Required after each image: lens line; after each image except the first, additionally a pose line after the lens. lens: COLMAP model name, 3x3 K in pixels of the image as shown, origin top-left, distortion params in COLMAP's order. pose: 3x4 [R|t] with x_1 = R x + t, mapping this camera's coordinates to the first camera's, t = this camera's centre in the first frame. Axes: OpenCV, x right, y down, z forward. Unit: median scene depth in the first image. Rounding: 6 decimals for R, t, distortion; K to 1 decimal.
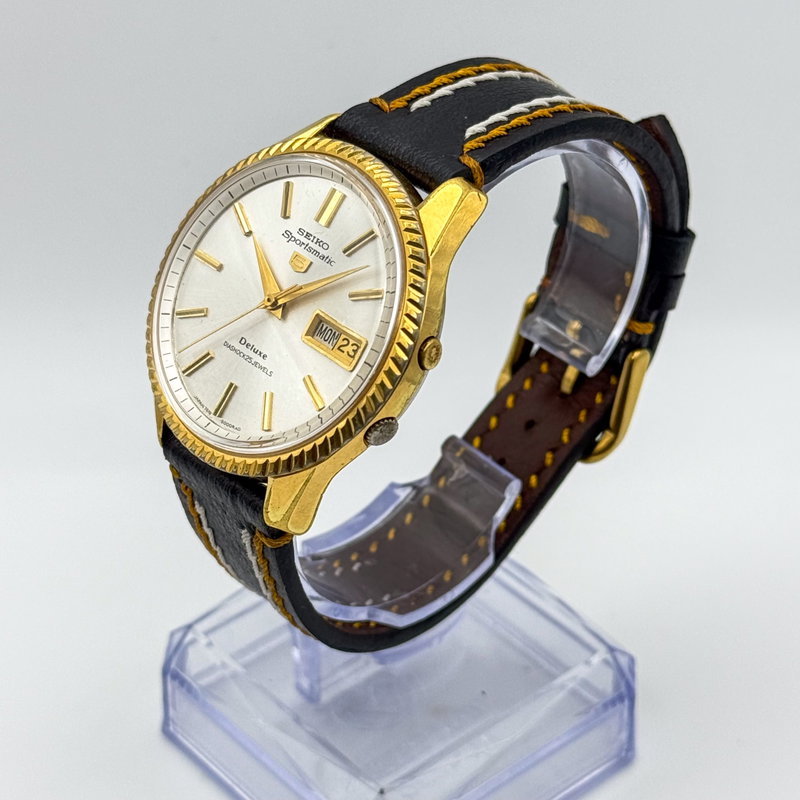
lens RADIAL K [[2226.9, 0, 400.1], [0, 2226.9, 426.2], [0, 0, 1]] dist [0.133152, 0.234031]
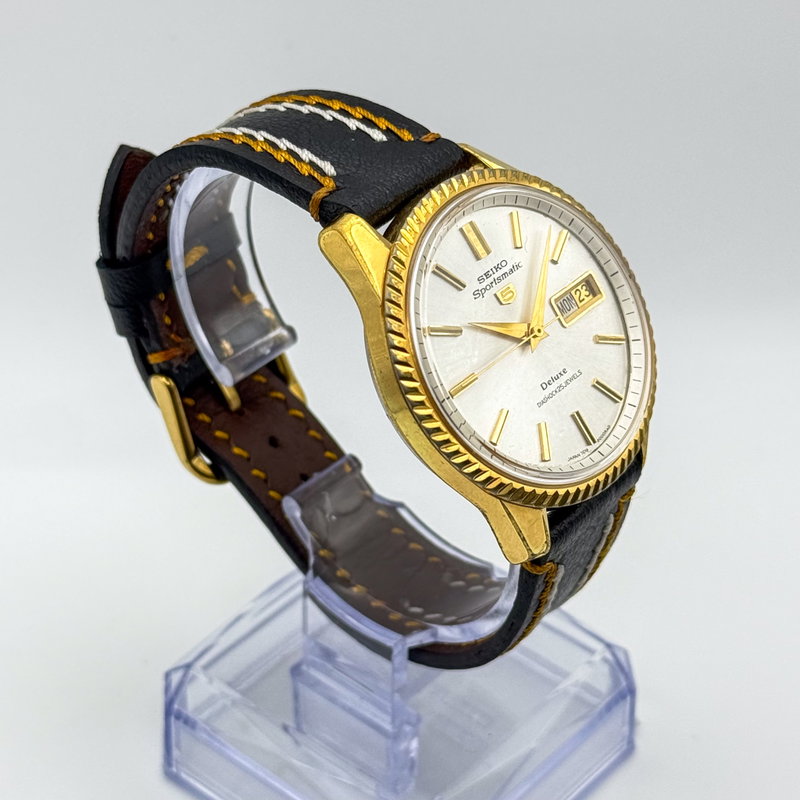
lens RADIAL K [[2226.9, 0, 400.1], [0, 2226.9, 426.2], [0, 0, 1]] dist [0.133152, 0.234031]
pose [[-0.137653, -0.611936, 0.778836, -0.847331], [0.592915, 0.578964, 0.559689, -0.622511], [-0.793412, 0.538827, 0.283130, 0.777135]]
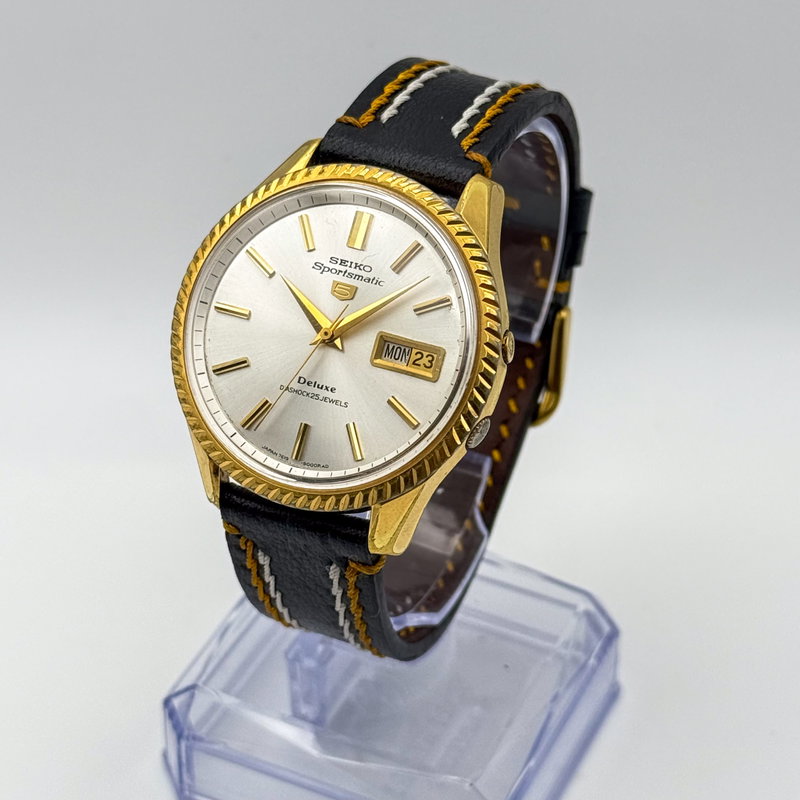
lens RADIAL K [[2226.9, 0, 400.1], [0, 2226.9, 426.2], [0, 0, 1]] dist [0.133152, 0.234031]
pose [[0.915877, -0.239008, 0.322559, -0.355260], [0.236485, 0.970468, 0.047614, -0.055190], [-0.324413, 0.032672, 0.945351, 0.046369]]
